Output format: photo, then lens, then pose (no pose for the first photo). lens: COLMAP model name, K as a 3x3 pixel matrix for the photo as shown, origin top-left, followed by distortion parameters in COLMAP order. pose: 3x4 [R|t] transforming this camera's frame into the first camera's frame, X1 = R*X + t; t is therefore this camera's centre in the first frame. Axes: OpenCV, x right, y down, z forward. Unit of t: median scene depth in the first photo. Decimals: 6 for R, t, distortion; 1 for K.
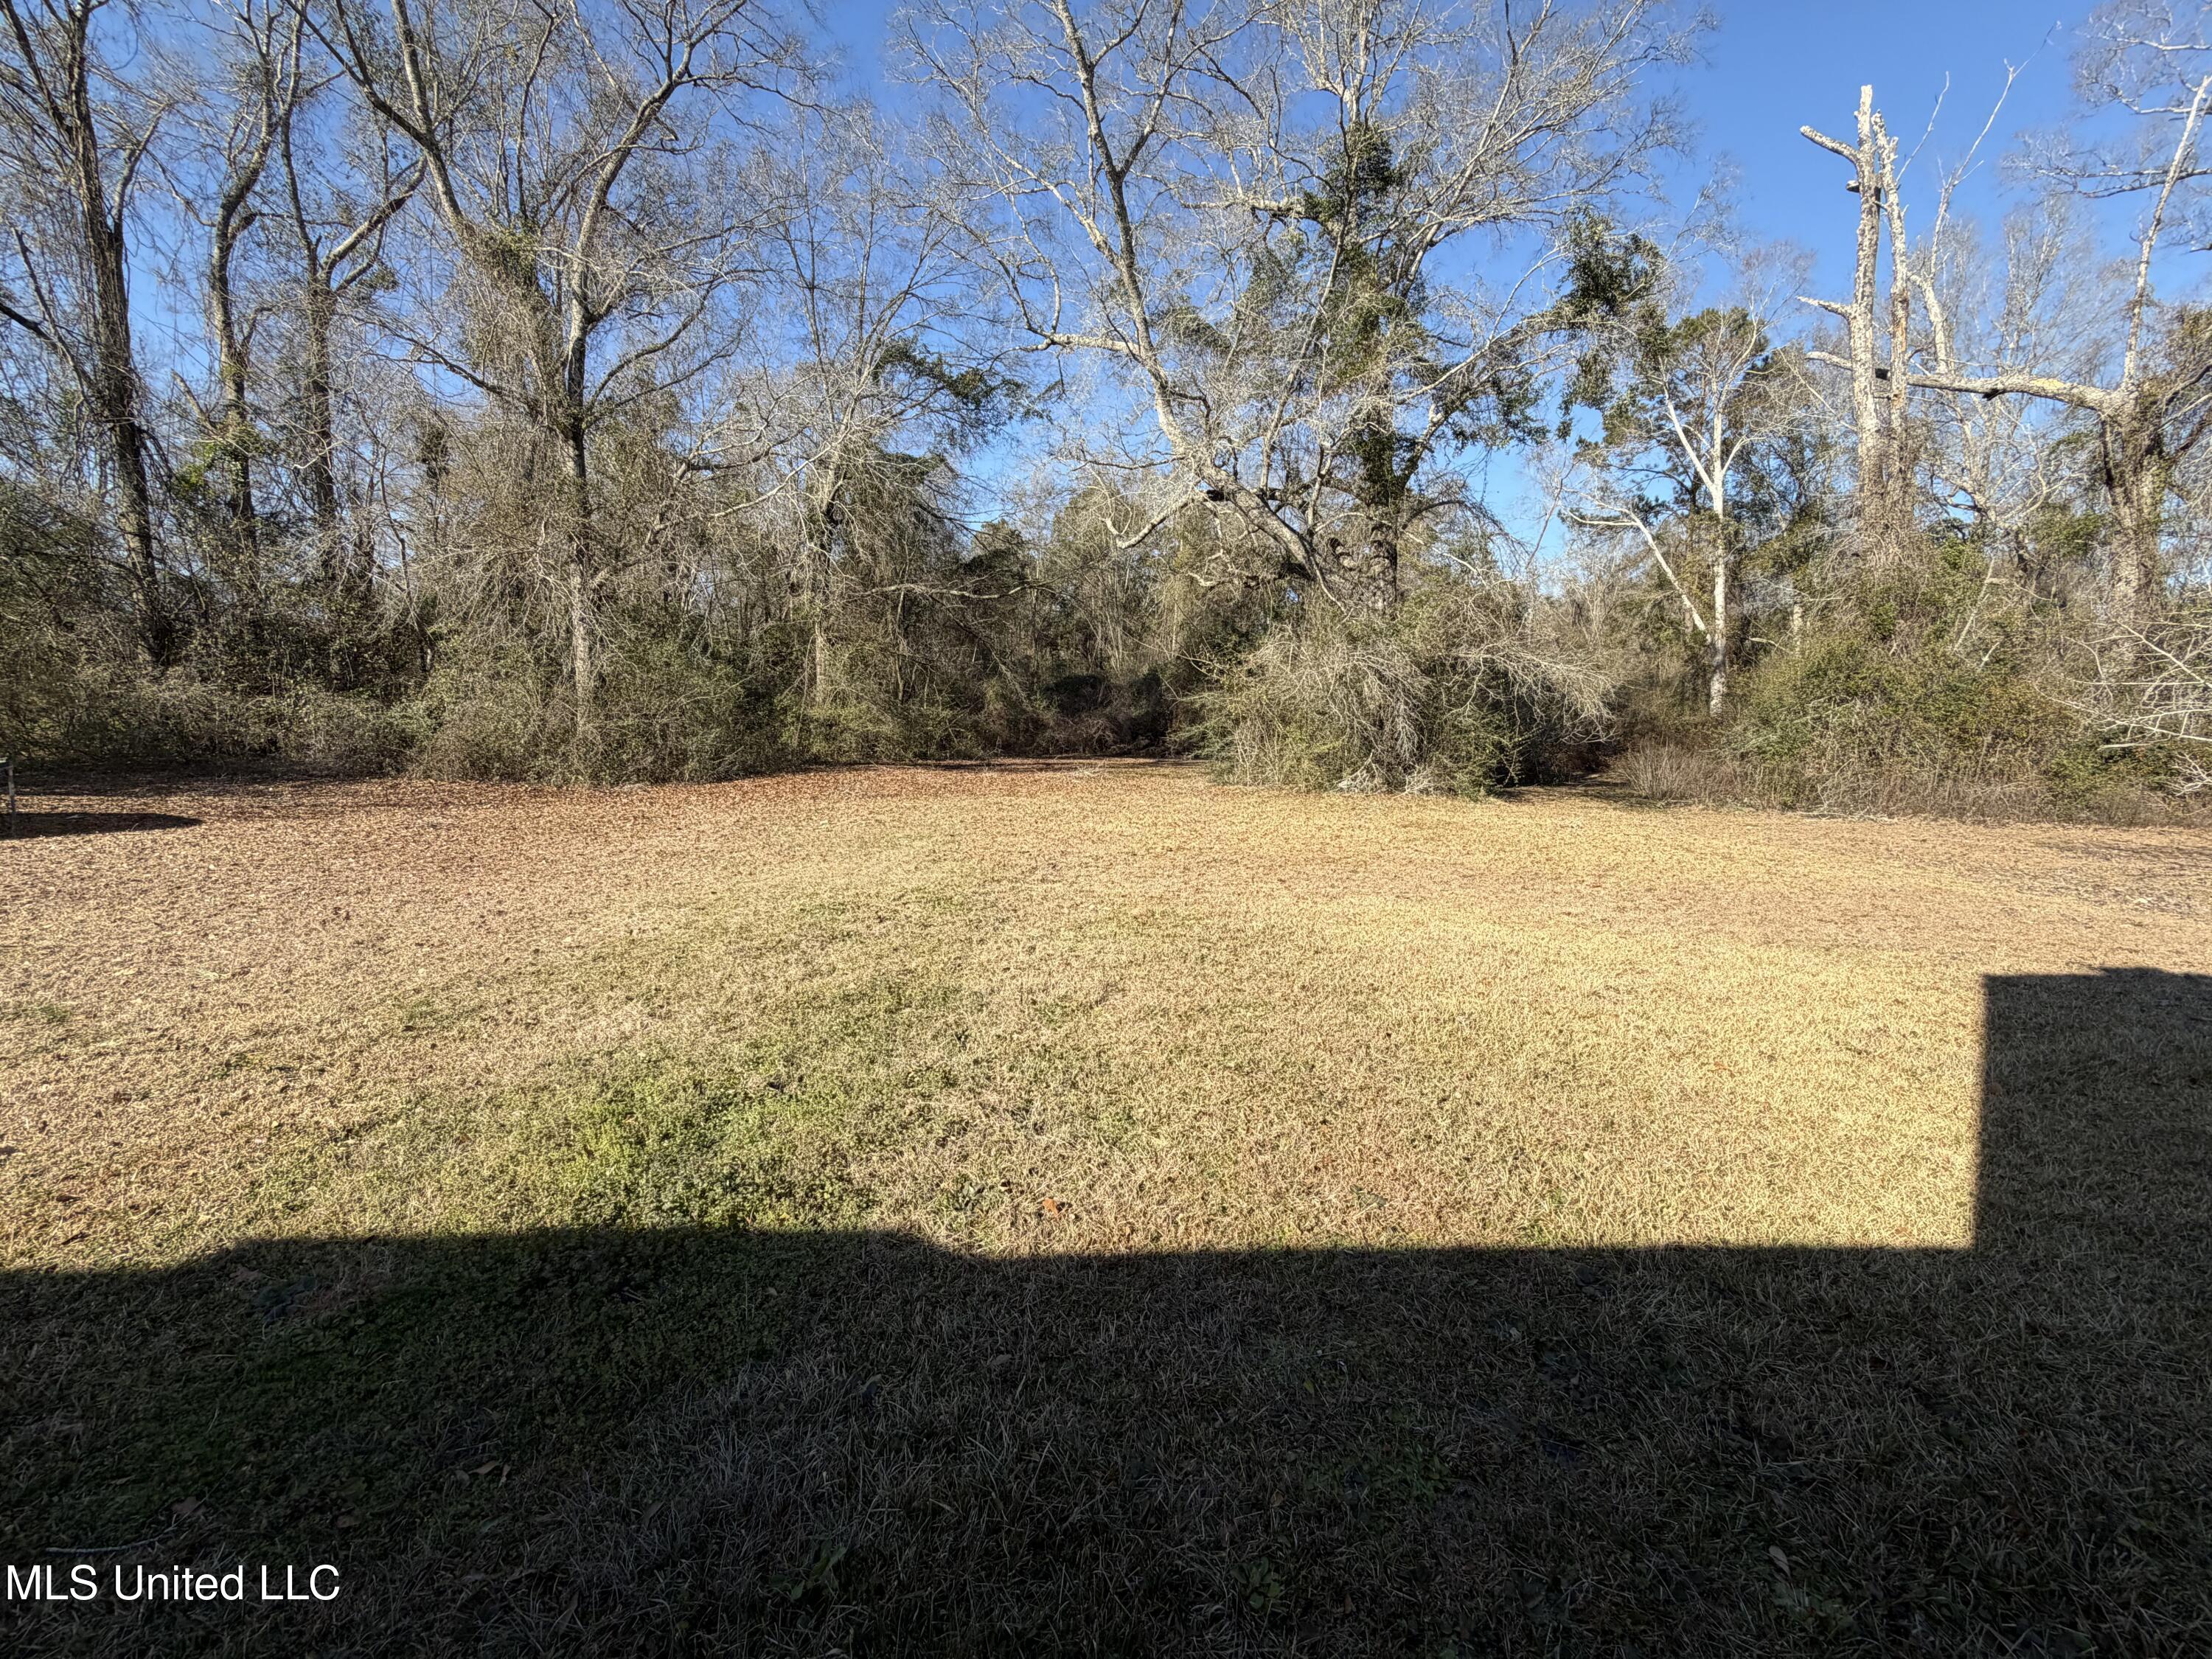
lens RADIAL K [[869.4, 0, 1090.9], [0, 869.4, 829.0], [0, 0, 1]] dist [0.001961, -0.000177]
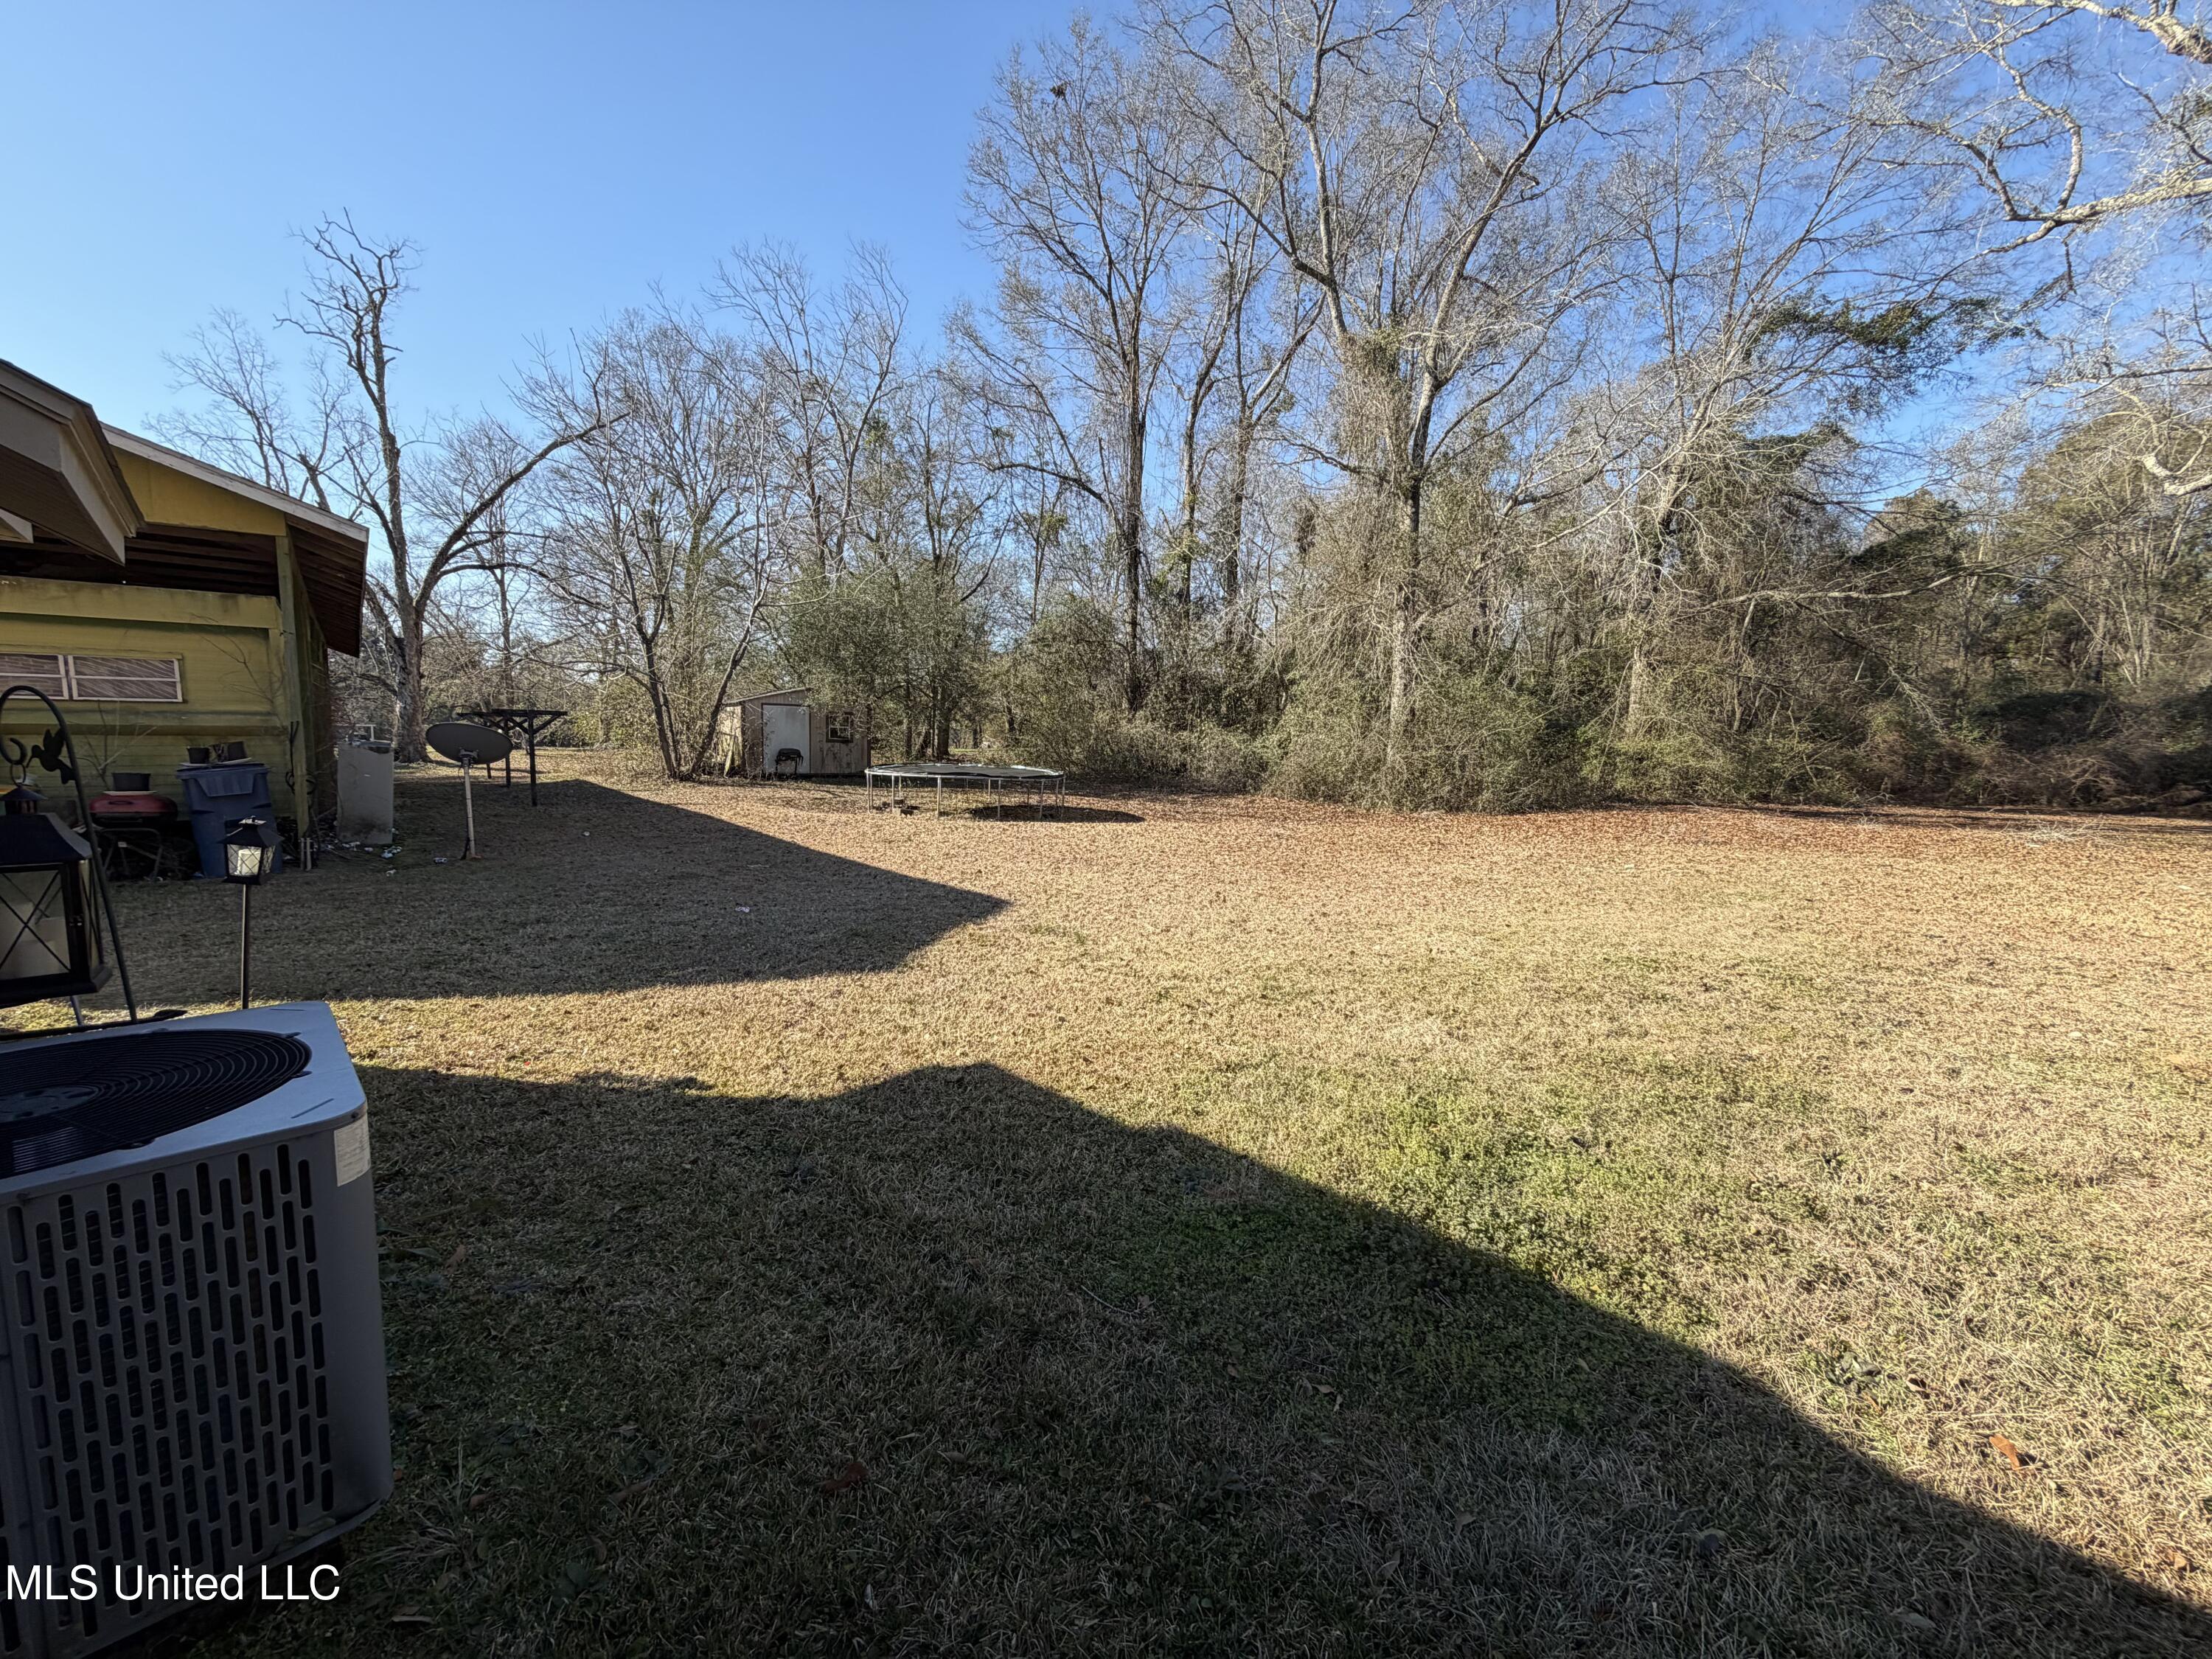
lens RADIAL K [[869.4, 0, 1108.9], [0, 869.4, 830.2], [0, 0, 1]] dist [0.001961, -0.000177]
pose [[0.679373, 0.076668, -0.729777, -0.017859], [-0.101793, 0.994758, 0.009743, 0.001087], [0.726699, 0.067667, 0.683615, -0.011168]]
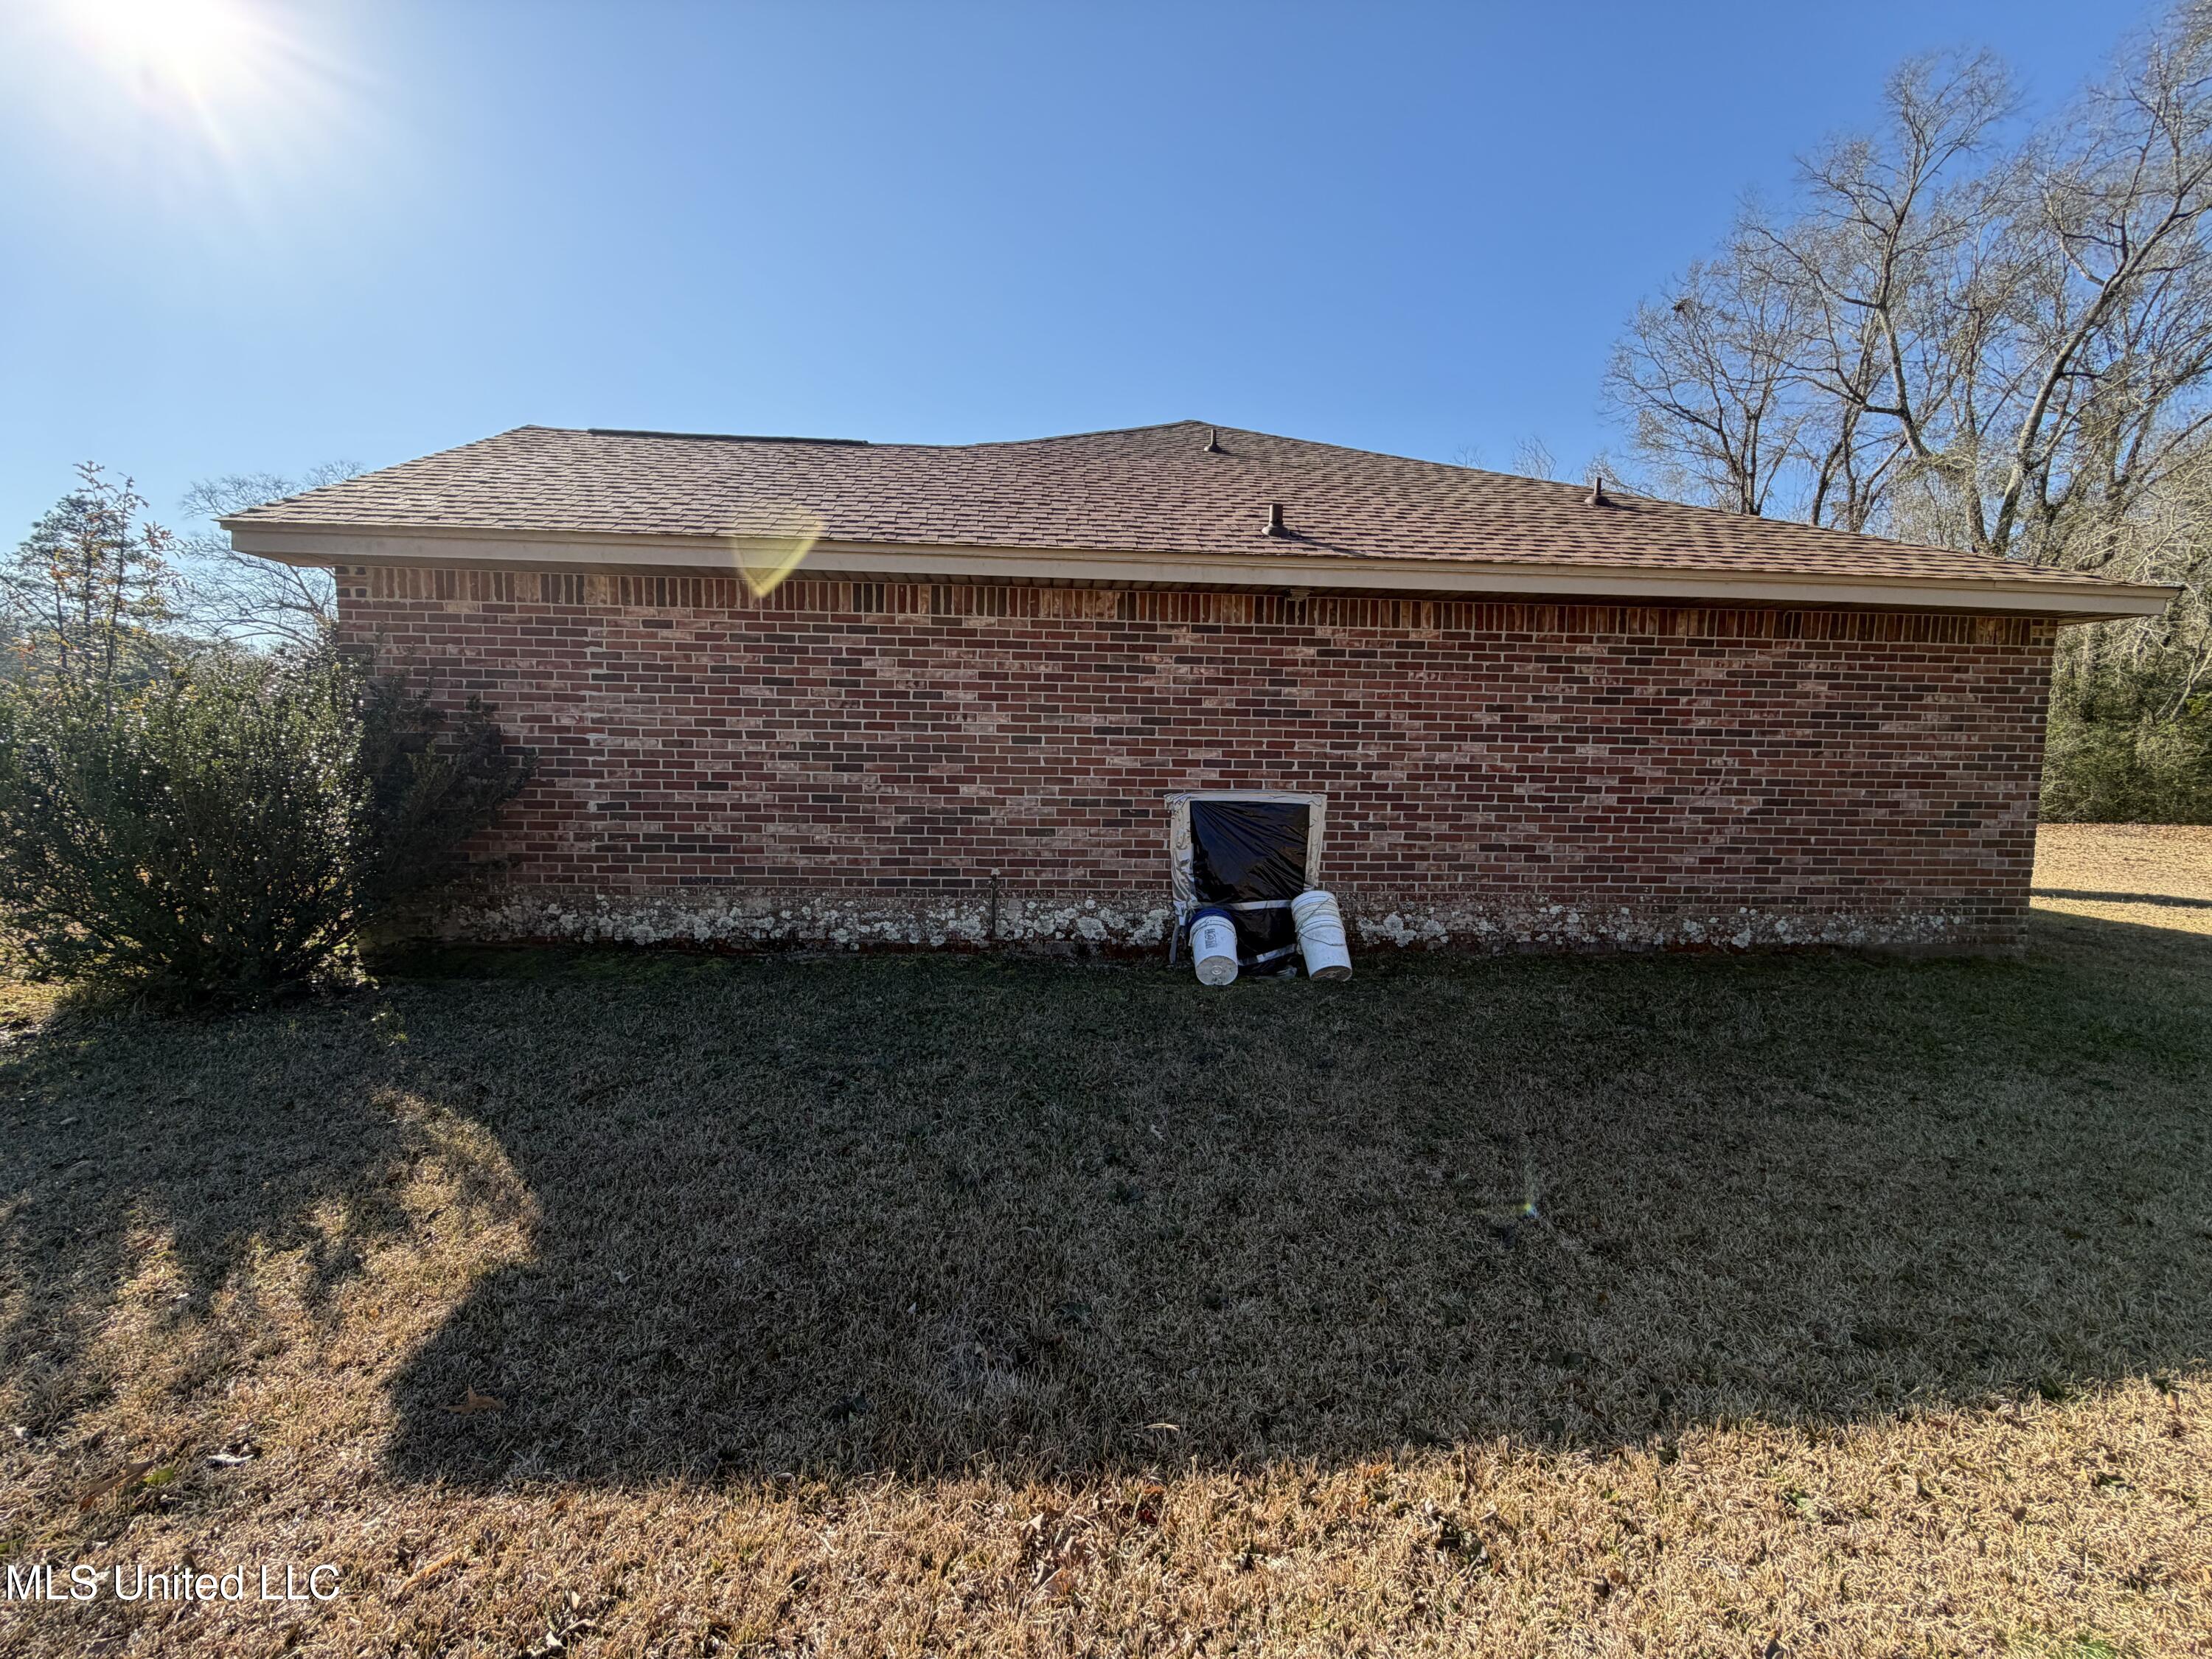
lens RADIAL K [[869.4, 0, 1100.0], [0, 869.4, 839.9], [0, 0, 1]] dist [0.001961, -0.000177]
pose [[0.031344, 0.085239, -0.995867, 0.783887], [-0.139947, 0.986916, 0.080068, 0.062104], [0.989663, 0.136859, 0.042863, -0.387678]]
